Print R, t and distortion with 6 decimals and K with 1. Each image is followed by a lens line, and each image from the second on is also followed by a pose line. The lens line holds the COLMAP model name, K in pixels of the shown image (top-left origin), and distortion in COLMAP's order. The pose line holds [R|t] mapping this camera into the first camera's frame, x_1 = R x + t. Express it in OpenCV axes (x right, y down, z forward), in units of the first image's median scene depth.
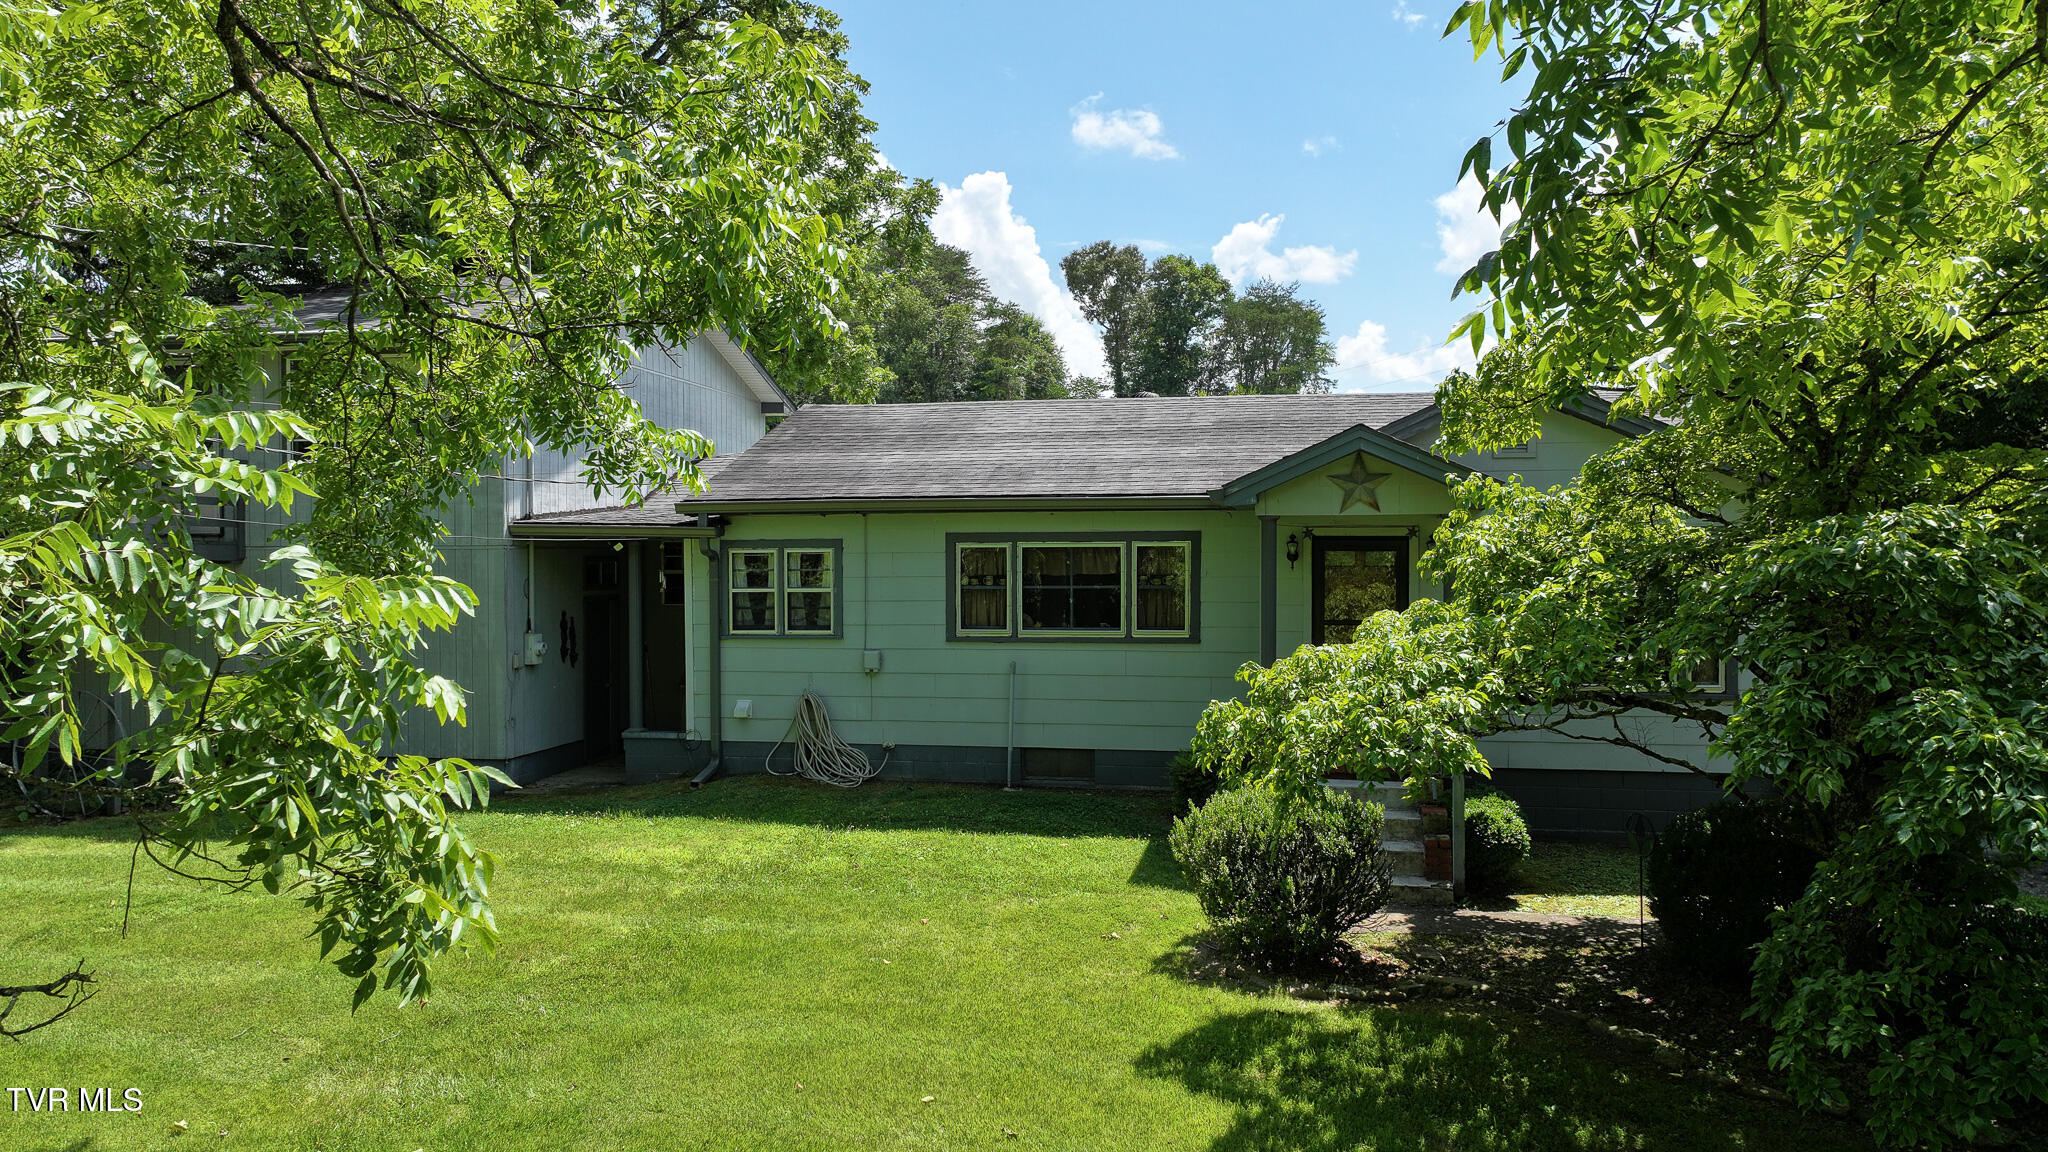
lens RADIAL K [[1441.2, 0, 1027.0], [0, 1441.2, 588.9], [0, 0, 1]] dist [0.004988, 0.010858]
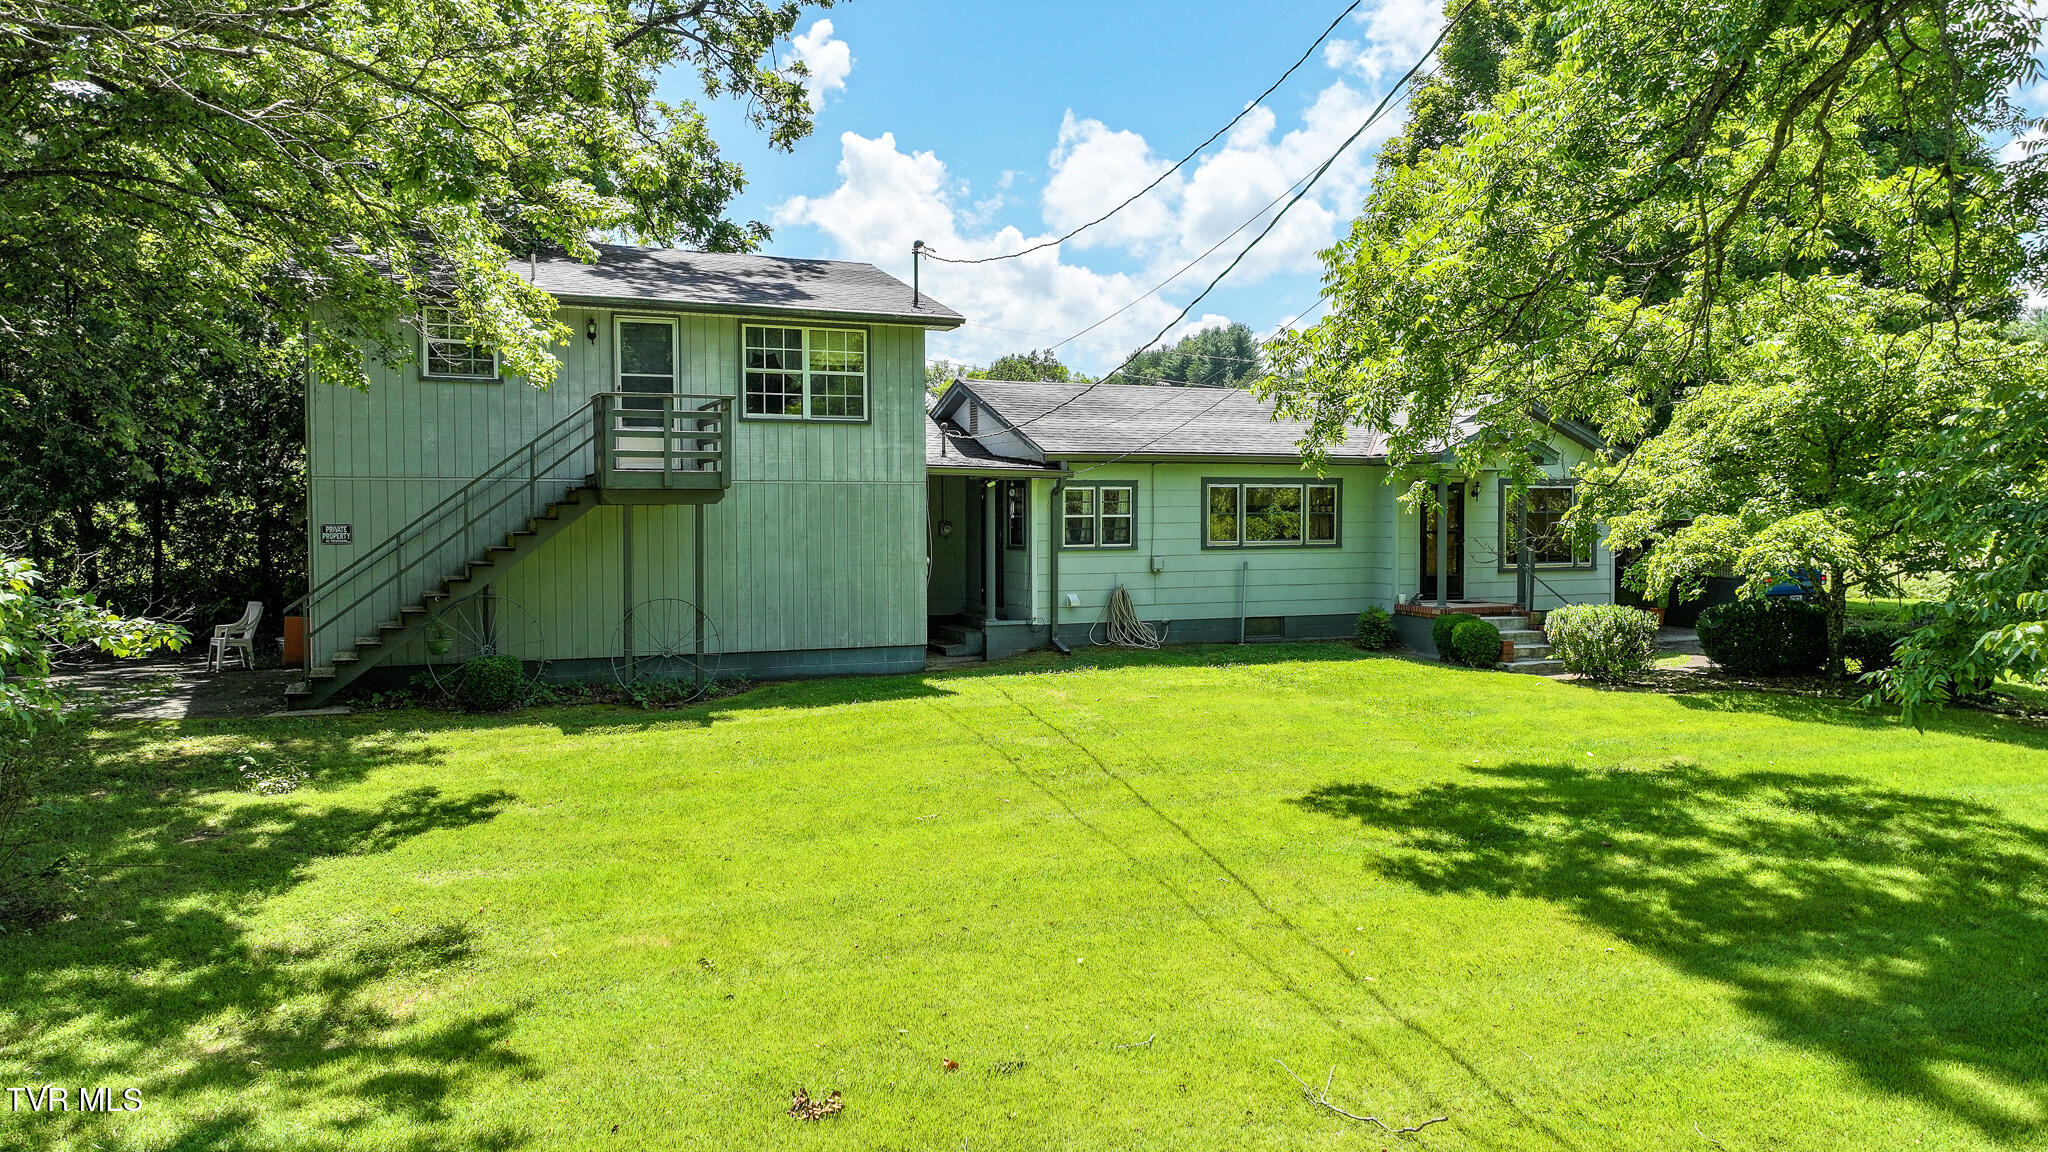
lens RADIAL K [[1441.2, 0, 1016.2], [0, 1441.2, 544.5], [0, 0, 1]] dist [0.004988, 0.010858]
pose [[0.813760, -0.016036, 0.580980, -1.069432], [-0.000031, 0.999618, 0.027634, -0.010232], [-0.581201, -0.022506, 0.813449, -0.108945]]
